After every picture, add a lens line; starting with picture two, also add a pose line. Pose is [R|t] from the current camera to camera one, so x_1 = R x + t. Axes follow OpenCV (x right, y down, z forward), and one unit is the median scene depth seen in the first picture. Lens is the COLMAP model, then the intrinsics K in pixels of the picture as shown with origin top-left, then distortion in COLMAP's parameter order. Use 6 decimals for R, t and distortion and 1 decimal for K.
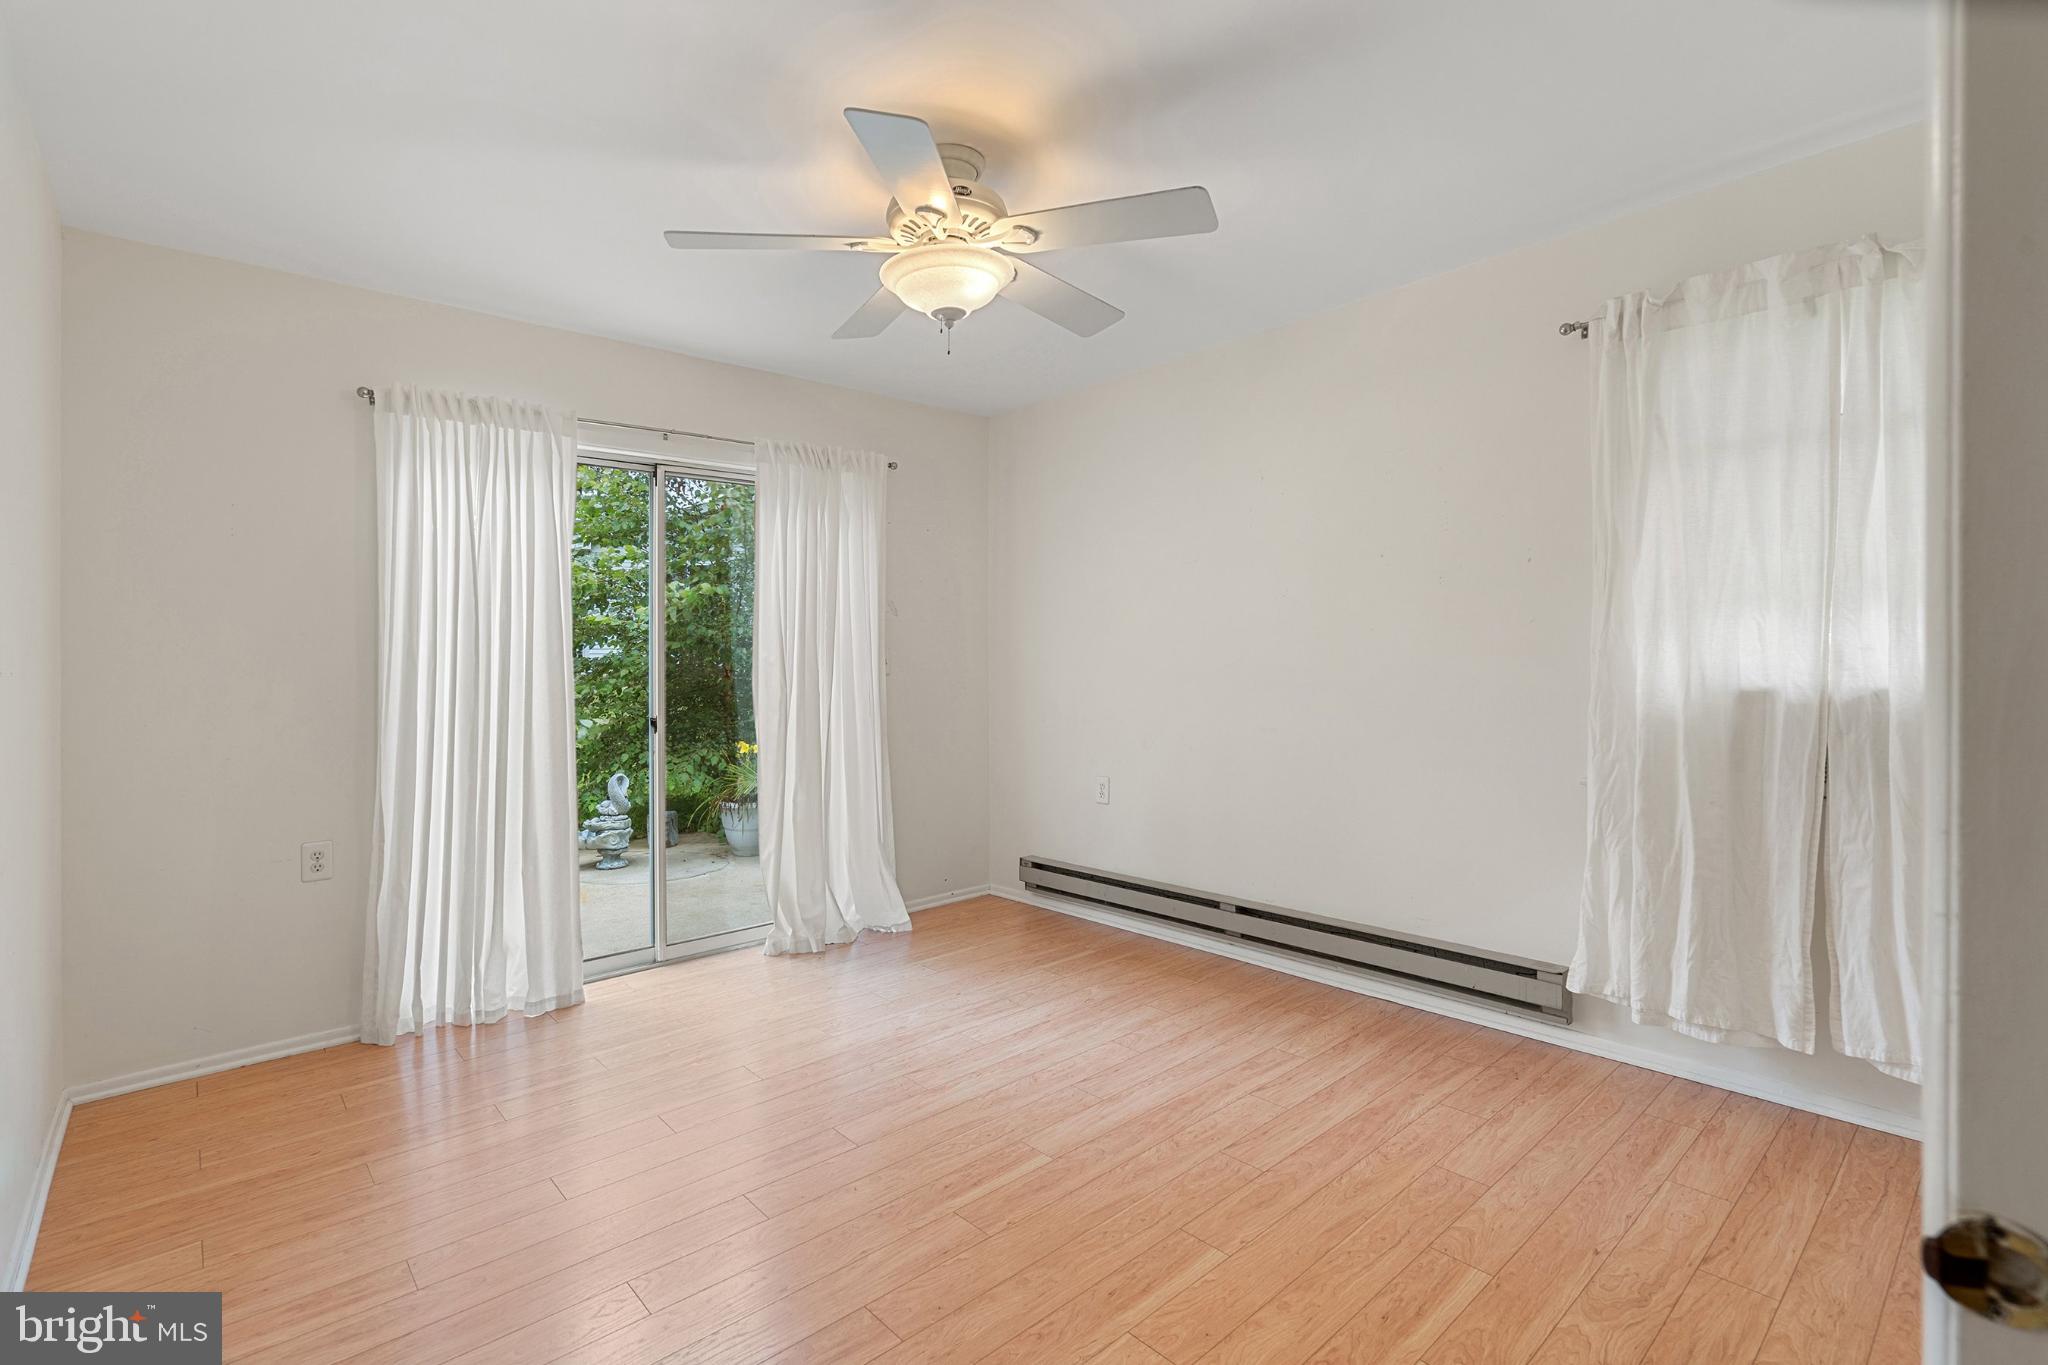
lens RADIAL K [[939.6, 0, 1024.7], [0, 939.6, 679.4], [0, 0, 1]] dist [-0.054371, 0.000017]
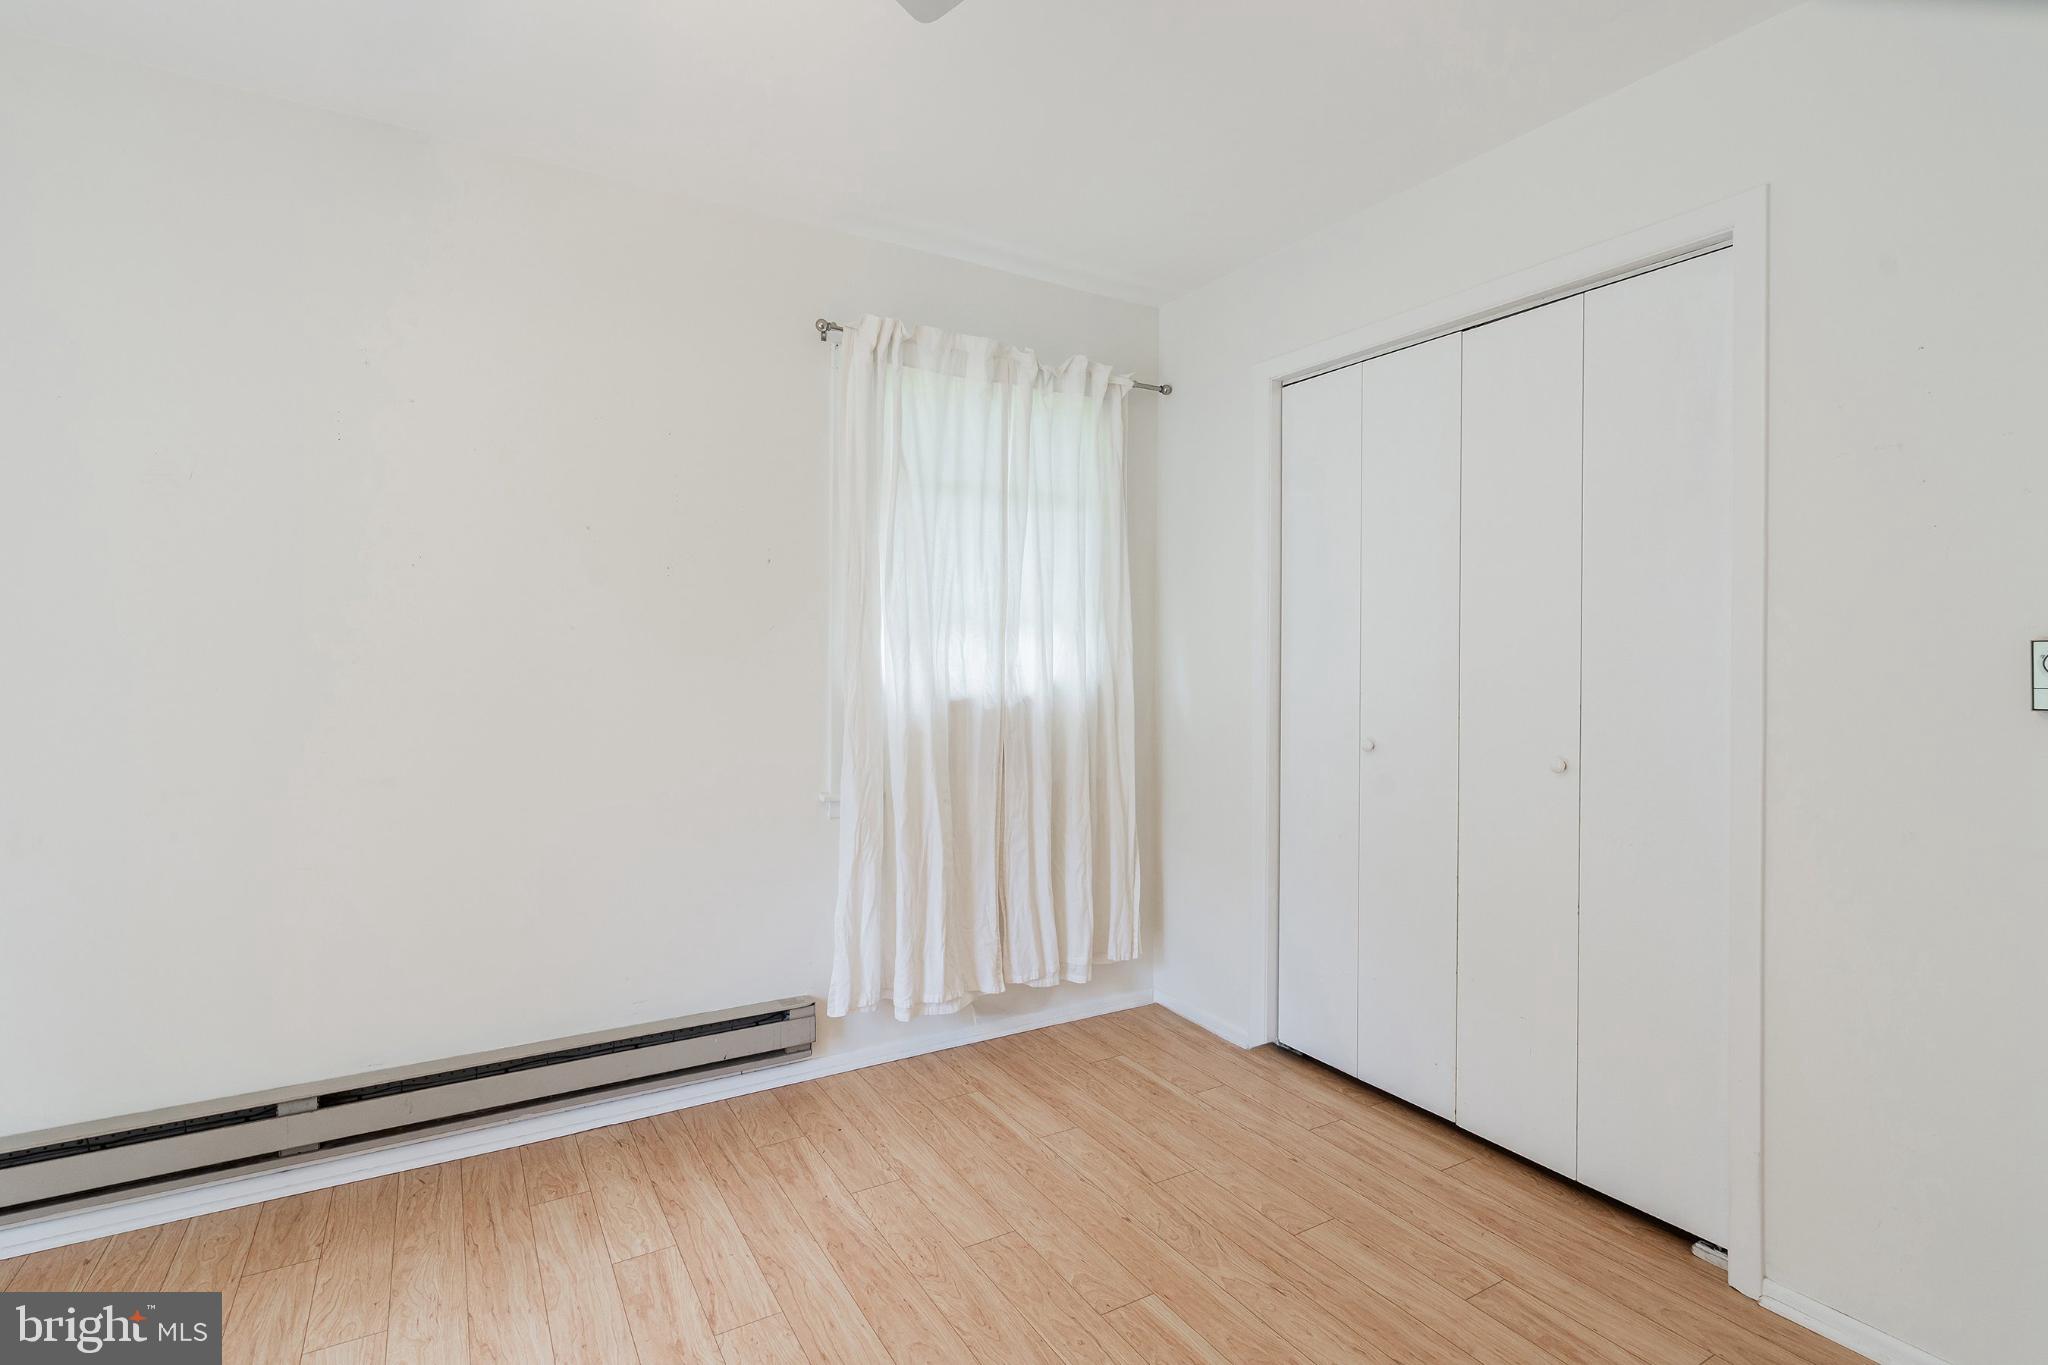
lens RADIAL K [[954.0, 0, 1024.0], [0, 954.0, 682.5], [0, 0, 1]] dist [0.000162, 0.000065]
pose [[0.176528, 0.003795, 0.984288, -0.395220], [0.008932, 0.999945, -0.005457, -0.002388], [-0.984255, 0.009754, 0.176484, 0.697507]]
